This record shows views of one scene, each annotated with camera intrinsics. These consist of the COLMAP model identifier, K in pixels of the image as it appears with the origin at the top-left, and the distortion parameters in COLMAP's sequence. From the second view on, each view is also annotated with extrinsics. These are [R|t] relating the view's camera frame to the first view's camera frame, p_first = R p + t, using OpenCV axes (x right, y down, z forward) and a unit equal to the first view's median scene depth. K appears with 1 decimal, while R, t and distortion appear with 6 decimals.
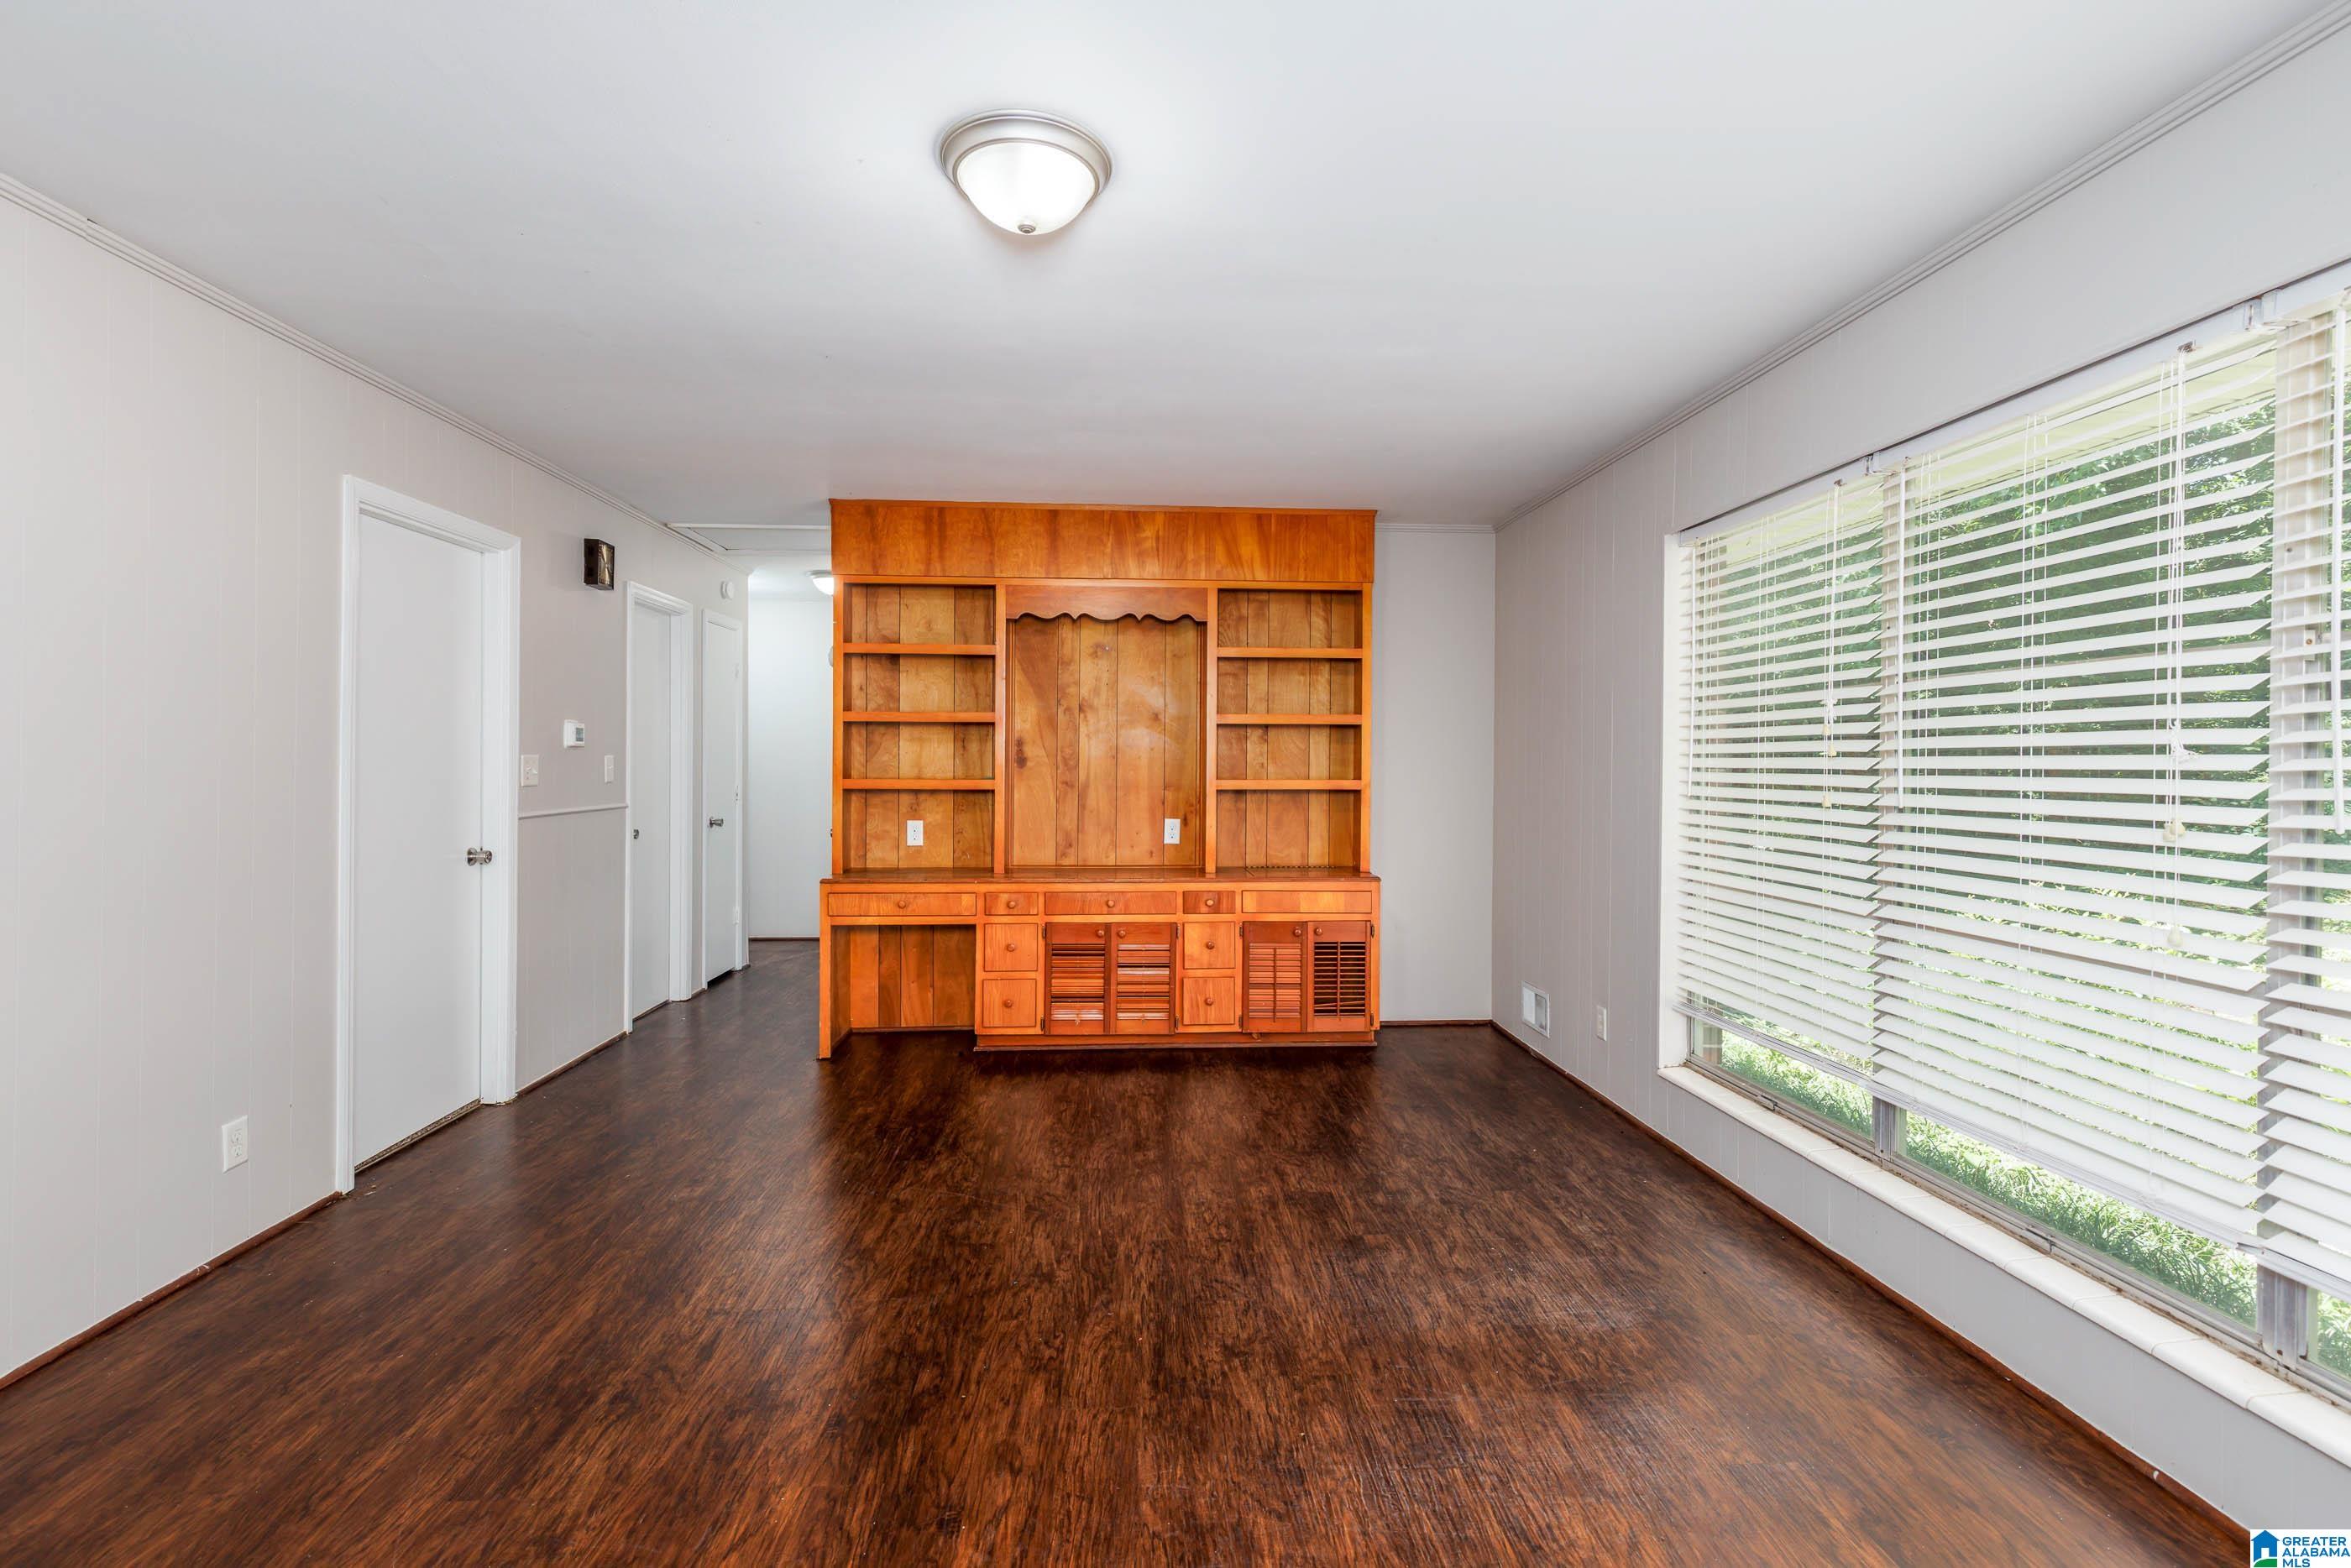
lens RADIAL K [[1064.9, 0, 1172.2], [0, 1064.9, 755.6], [0, 0, 1]] dist [0.023982, -0.000857]
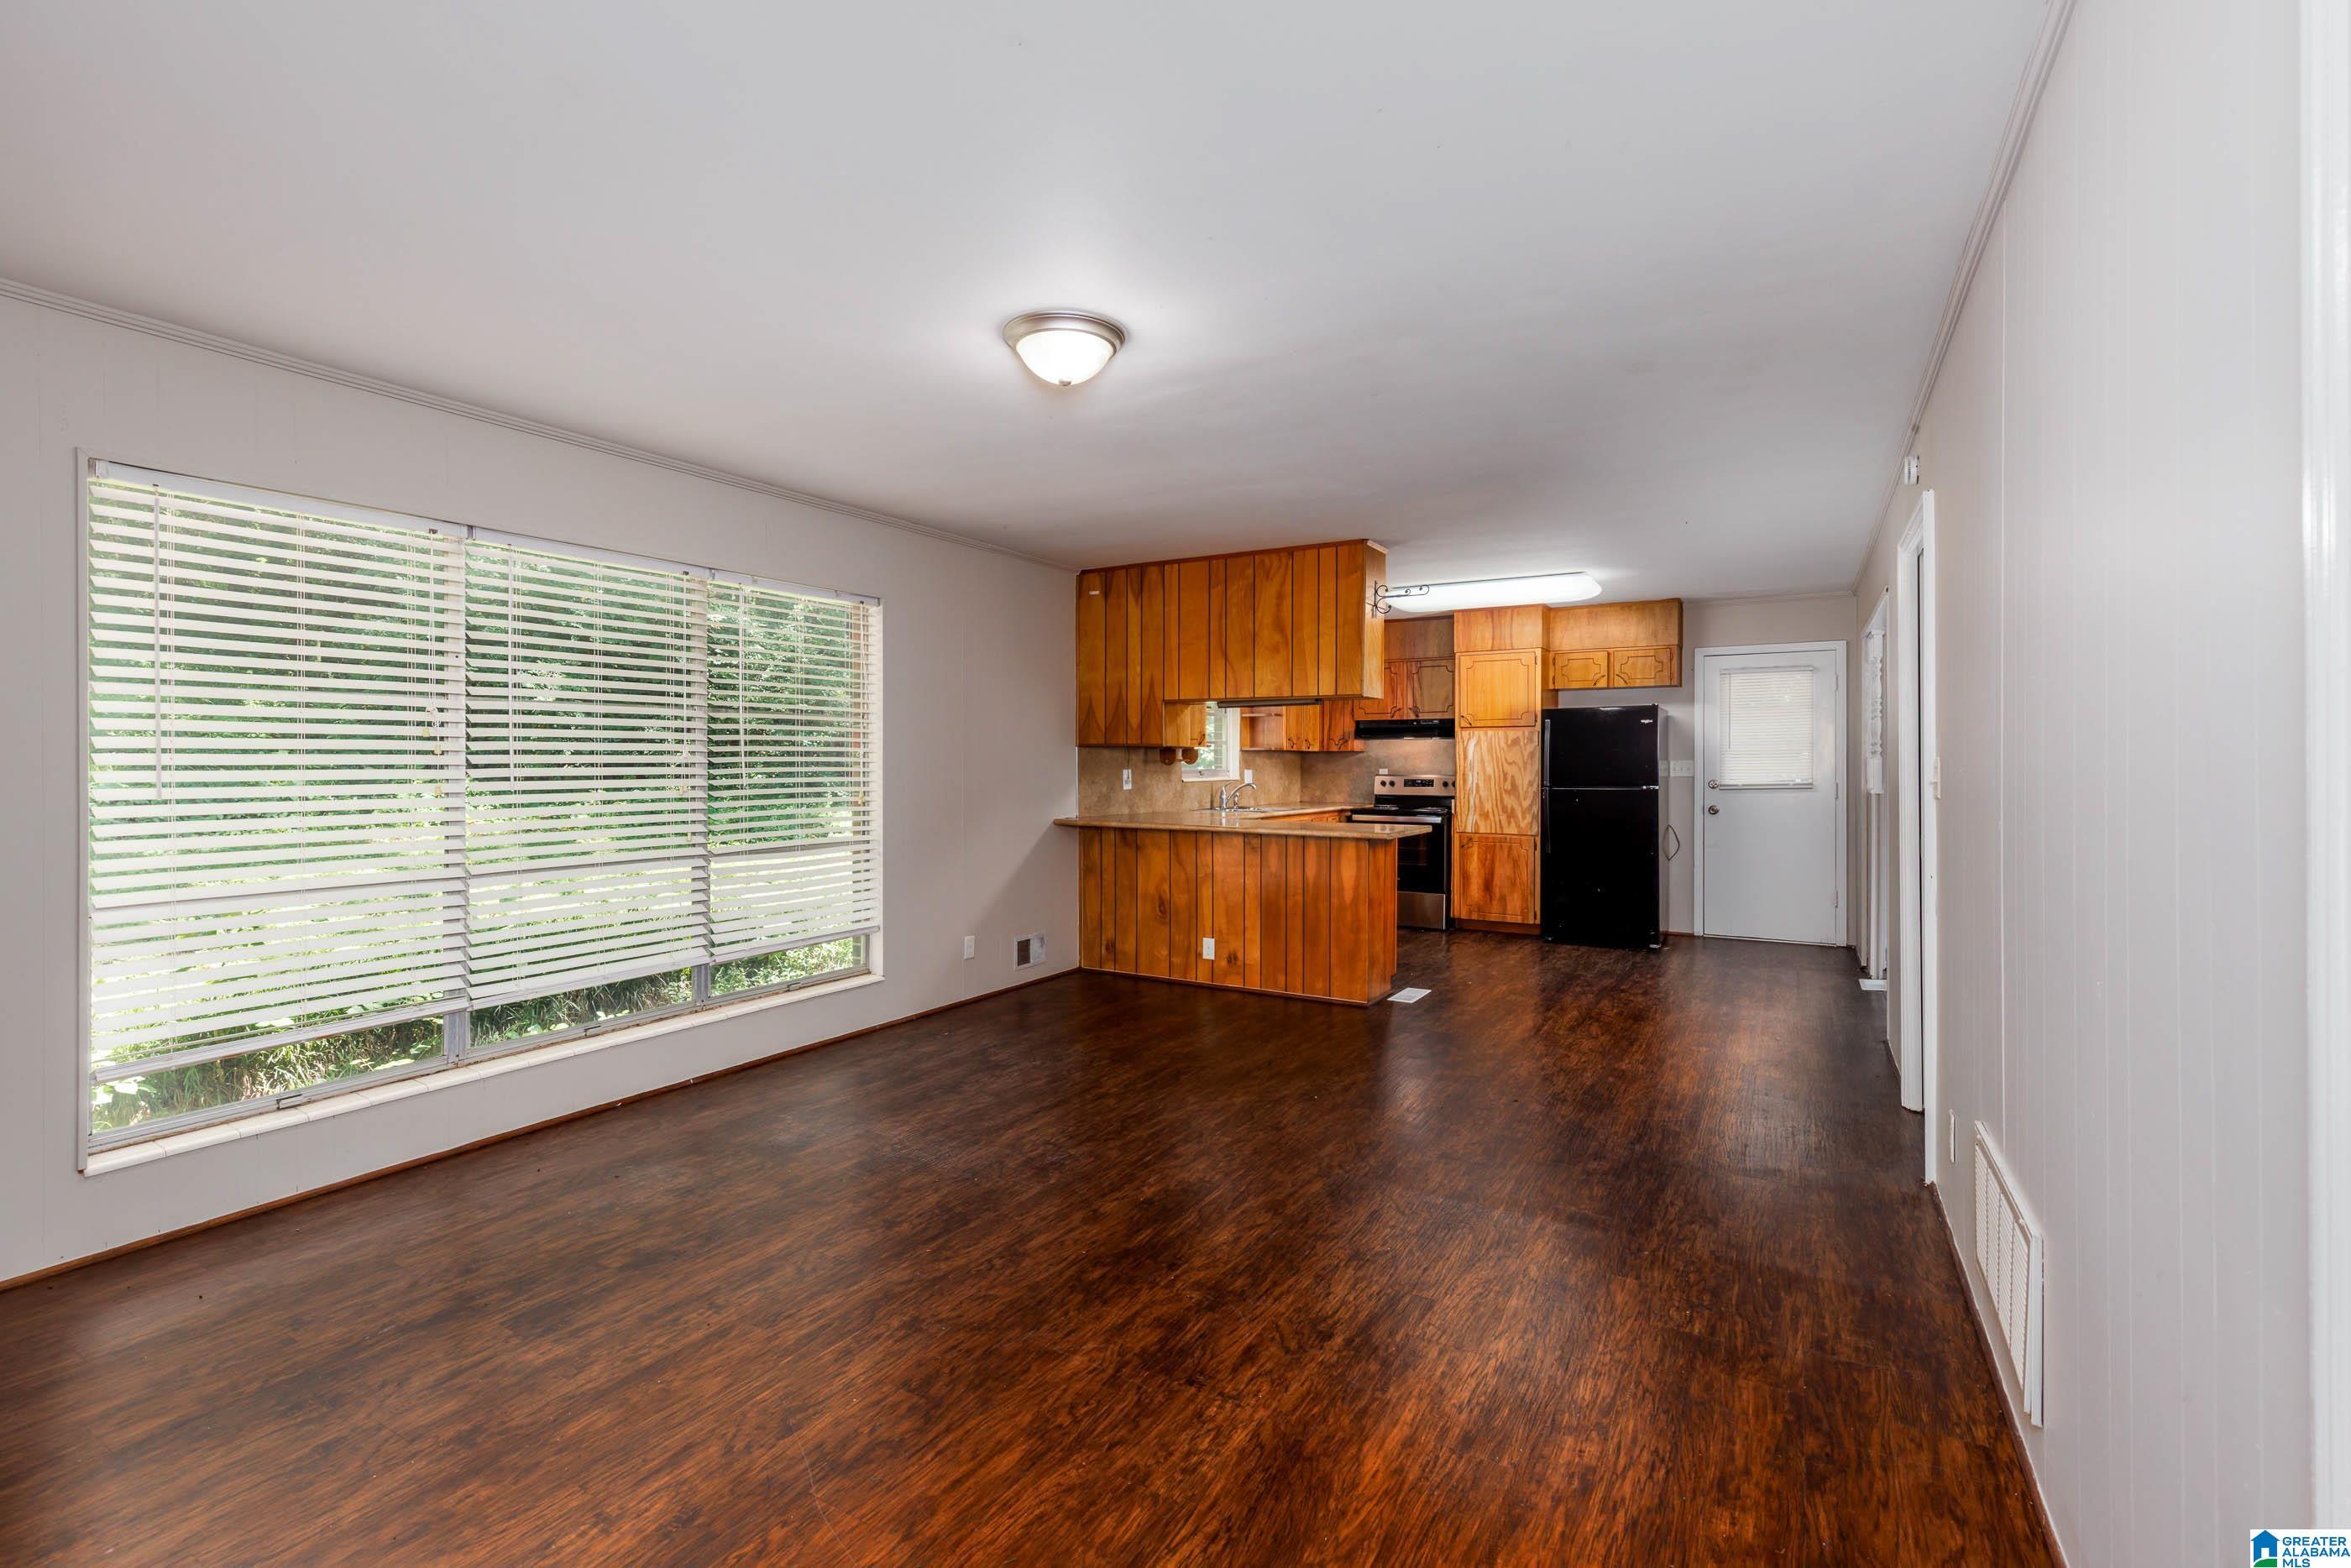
lens RADIAL K [[1064.9, 0, 1167.2], [0, 1064.9, 775.8], [0, 0, 1]] dist [0.023982, -0.000857]
pose [[-0.829288, -0.010610, 0.558721, -0.461453], [-0.003429, 0.999898, 0.013898, 0.002413], [-0.558811, 0.009610, -0.829239, 0.935592]]
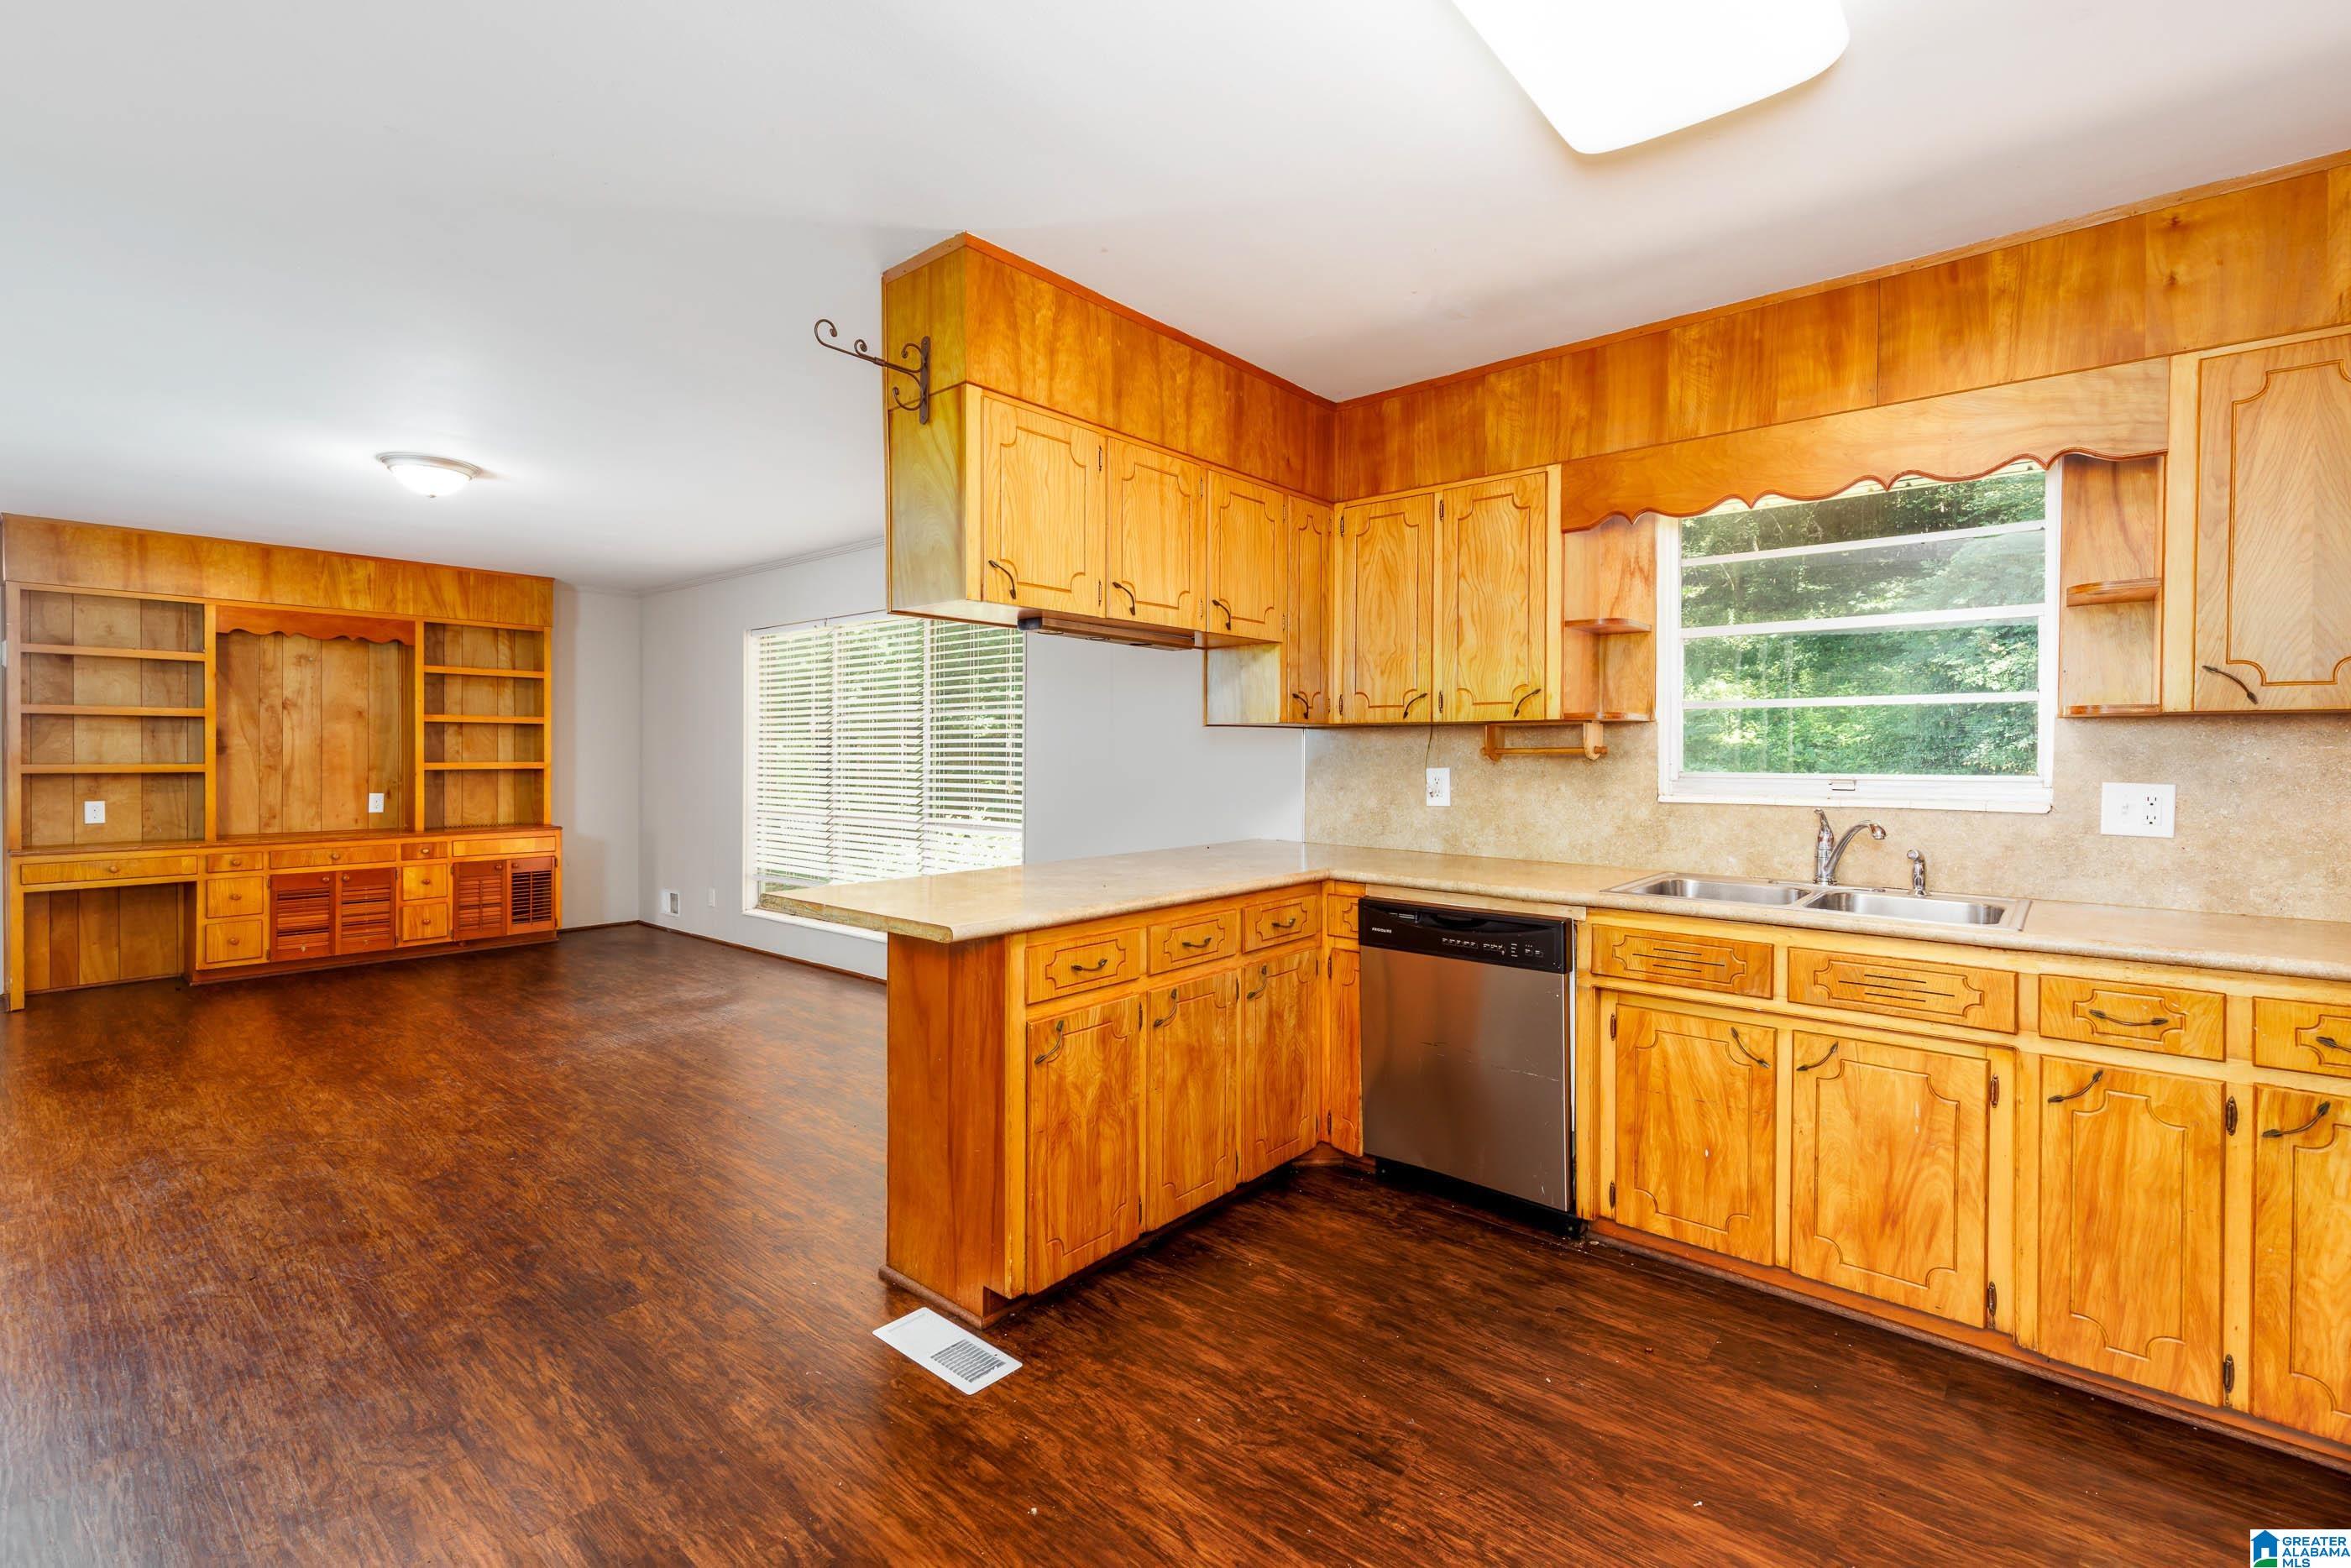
lens RADIAL K [[1064.9, 0, 1166.0], [0, 1064.9, 768.5], [0, 0, 1]] dist [0.023982, -0.000857]
pose [[0.701231, -0.012042, 0.712832, -0.282985], [-0.002877, 0.999801, 0.019720, 0.000126], [-0.712928, -0.015879, 0.701057, -0.658319]]
